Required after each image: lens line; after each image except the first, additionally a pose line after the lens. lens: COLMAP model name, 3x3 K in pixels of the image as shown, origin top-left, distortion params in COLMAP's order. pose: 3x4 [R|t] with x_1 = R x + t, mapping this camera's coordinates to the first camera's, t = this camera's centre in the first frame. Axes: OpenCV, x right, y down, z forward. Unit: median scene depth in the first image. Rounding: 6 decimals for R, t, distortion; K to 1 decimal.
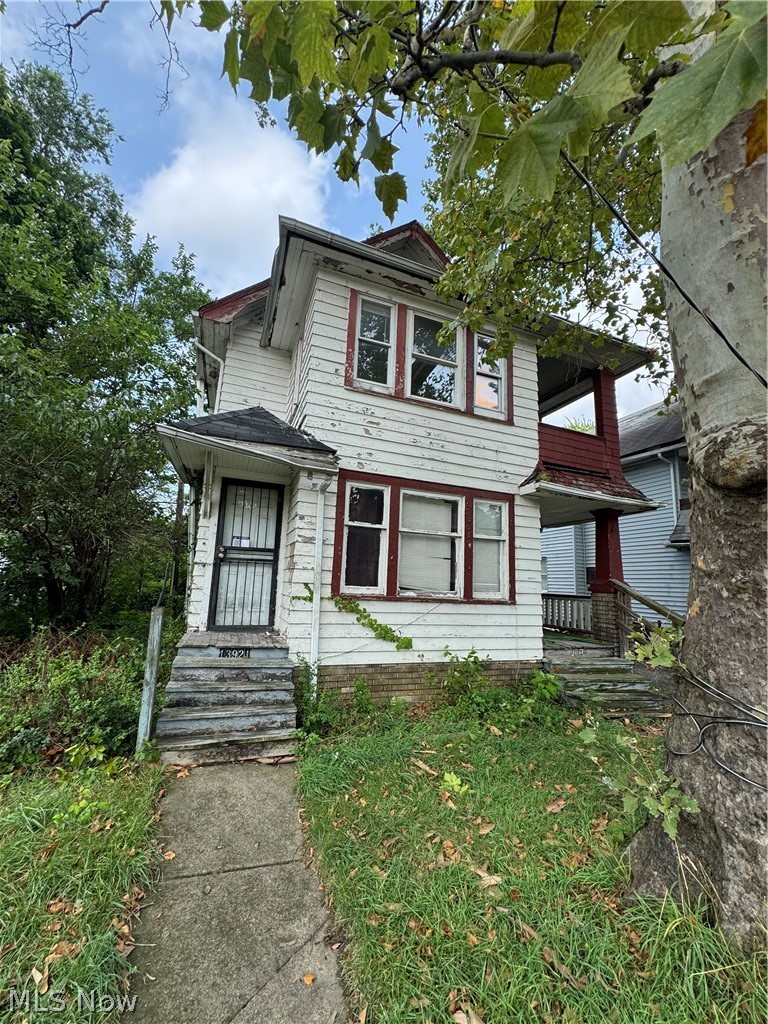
lens RADIAL K [[410.0, 0, 384.4], [0, 410.0, 512.9], [0, 0, 1]] dist [-0.005811, 0.000610]
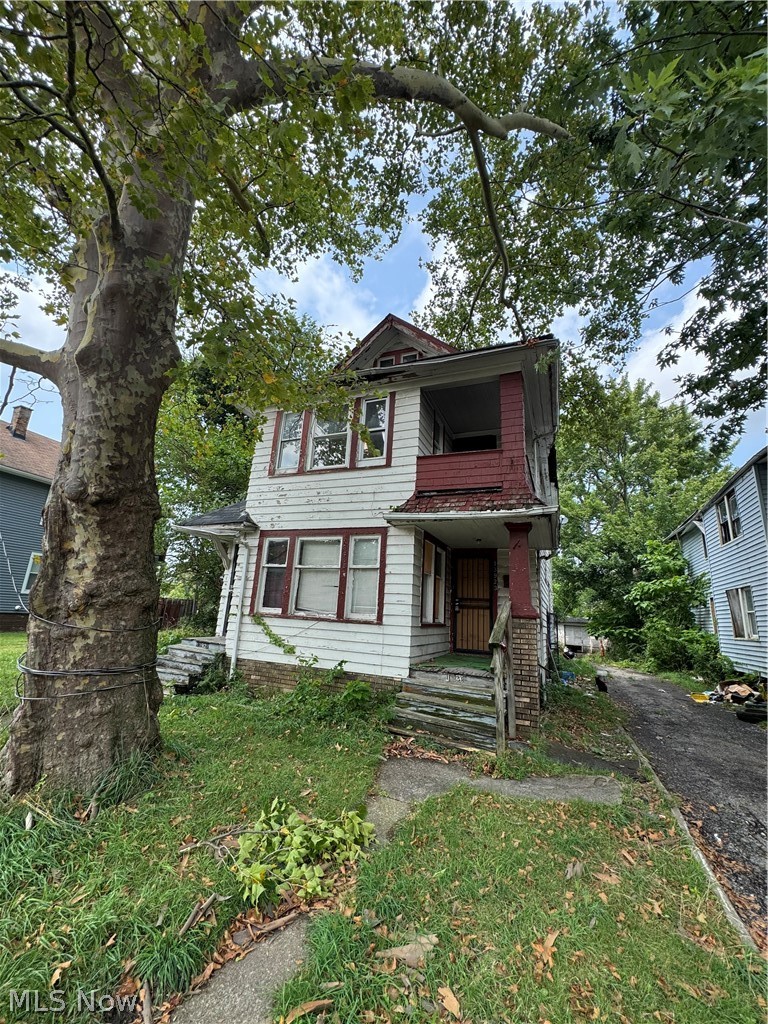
lens RADIAL K [[410.0, 0, 383.8], [0, 410.0, 512.2], [0, 0, 1]] dist [-0.005811, 0.000610]
pose [[0.721925, -0.173766, -0.669799, 1.207760], [0.091189, 0.983405, -0.156839, 0.103745], [0.685937, 0.052148, 0.725790, 0.184618]]
